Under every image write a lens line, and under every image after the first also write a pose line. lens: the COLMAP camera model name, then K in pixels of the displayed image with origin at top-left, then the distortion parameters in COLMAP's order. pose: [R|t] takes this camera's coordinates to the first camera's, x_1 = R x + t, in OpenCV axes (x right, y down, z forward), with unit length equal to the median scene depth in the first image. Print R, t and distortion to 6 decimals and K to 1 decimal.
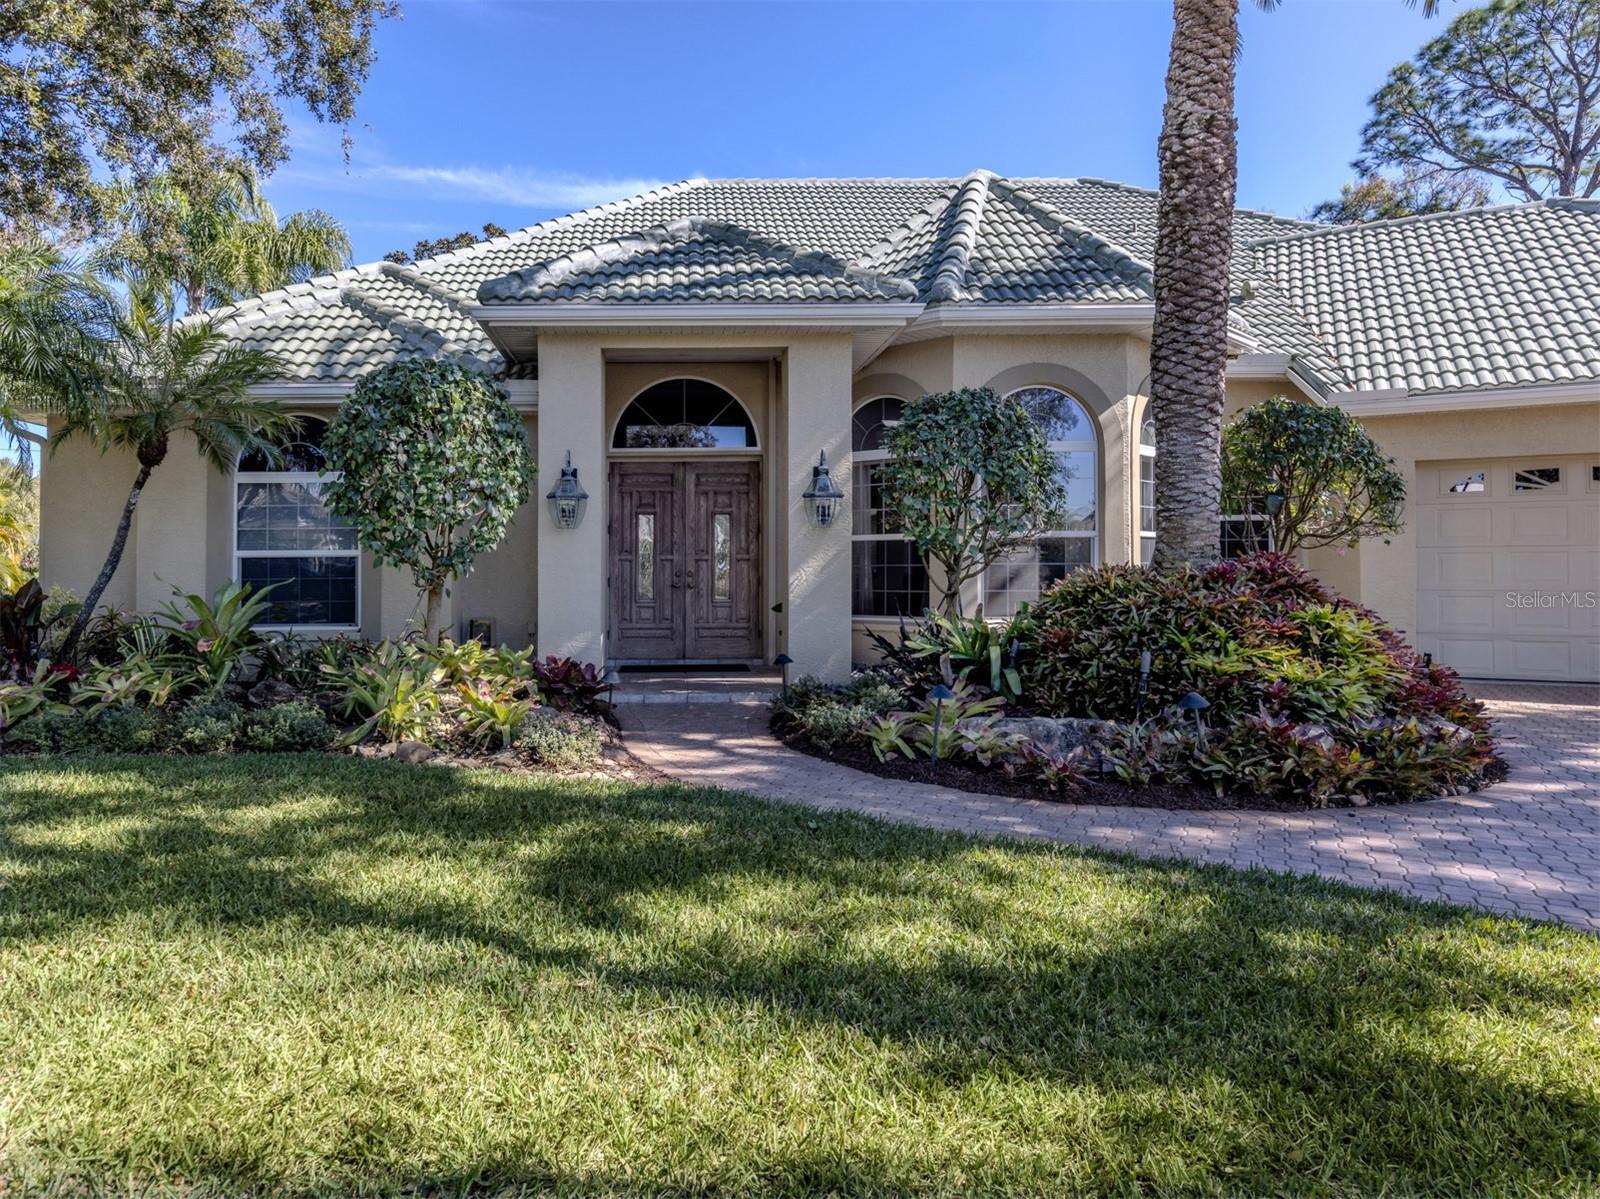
lens RADIAL K [[577.4, 0, 797.3], [0, 577.4, 533.6], [0, 0, 1]] dist [0.006344, 0.000147]
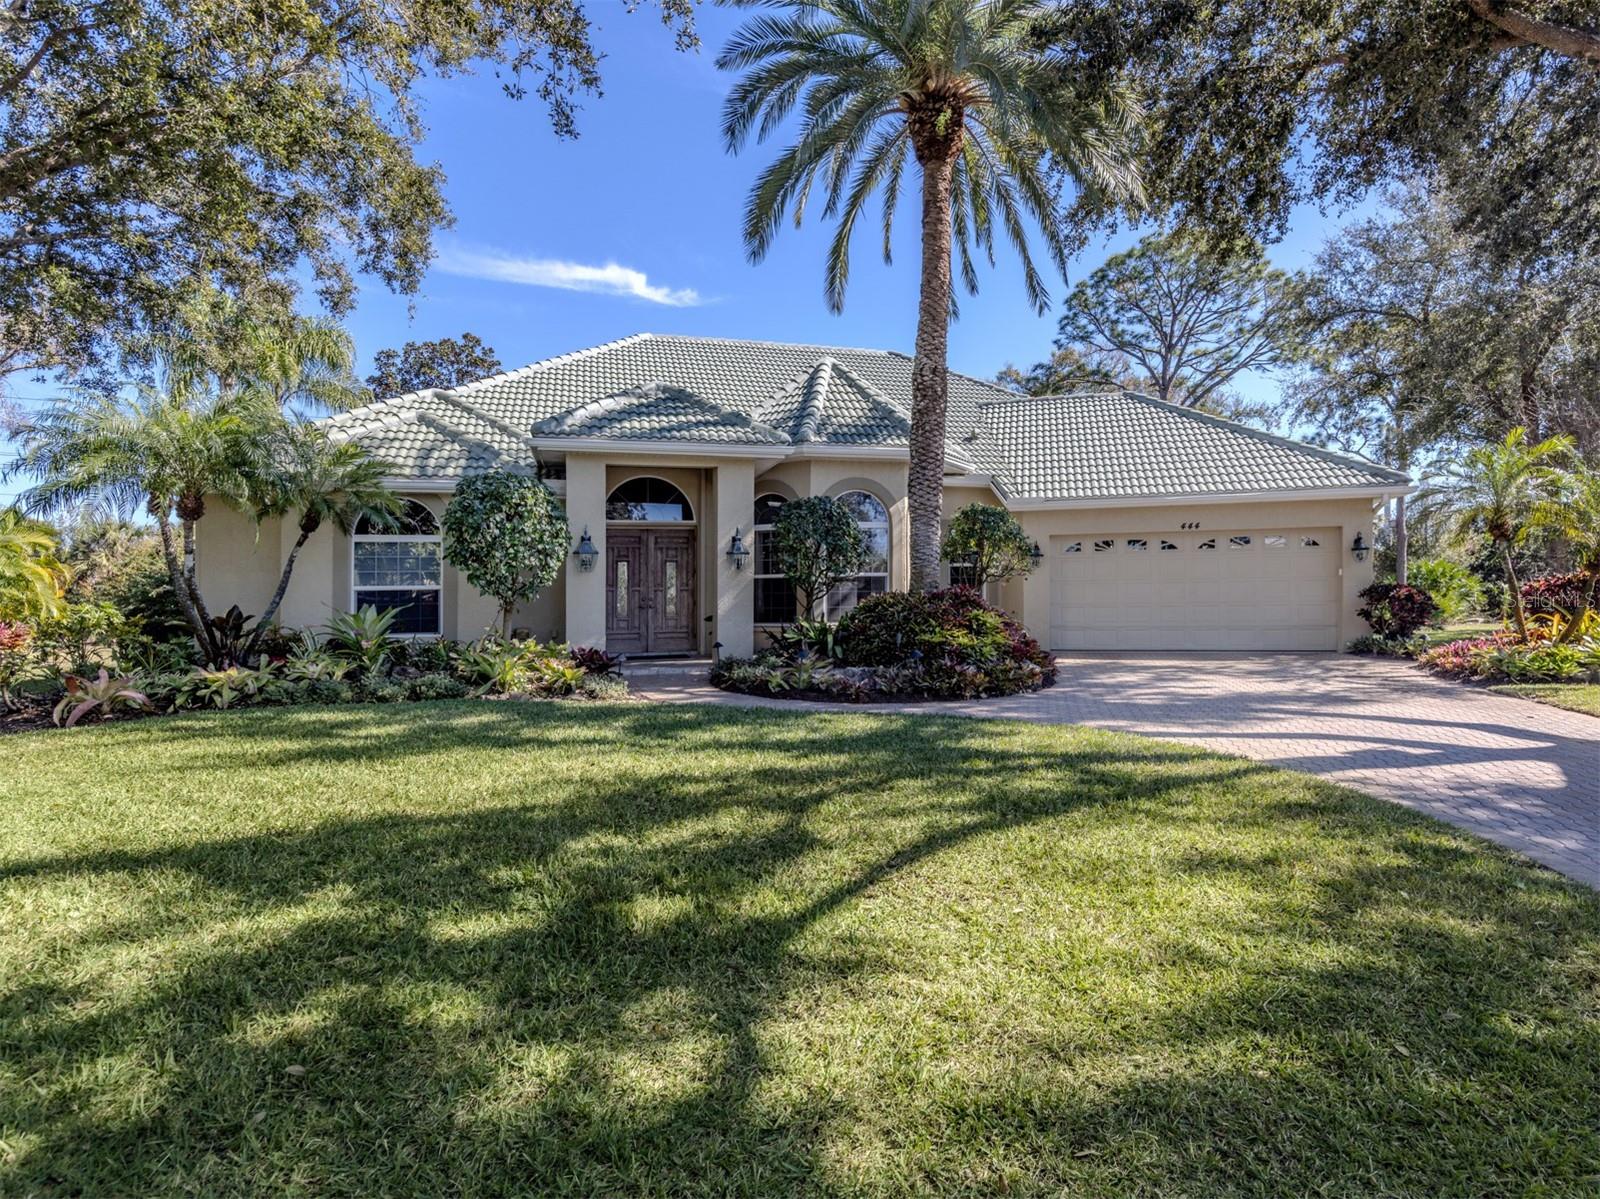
lens RADIAL K [[762.7, 0, 800.0], [0, 762.7, 599.5], [0, 0, 1]] dist [0.000229, 0.000014]
pose [[0.972925, -0.008917, 0.230951, -0.301587], [-0.004624, 0.998304, 0.058024, -0.059701], [-0.231076, -0.057521, 0.971234, -1.271438]]
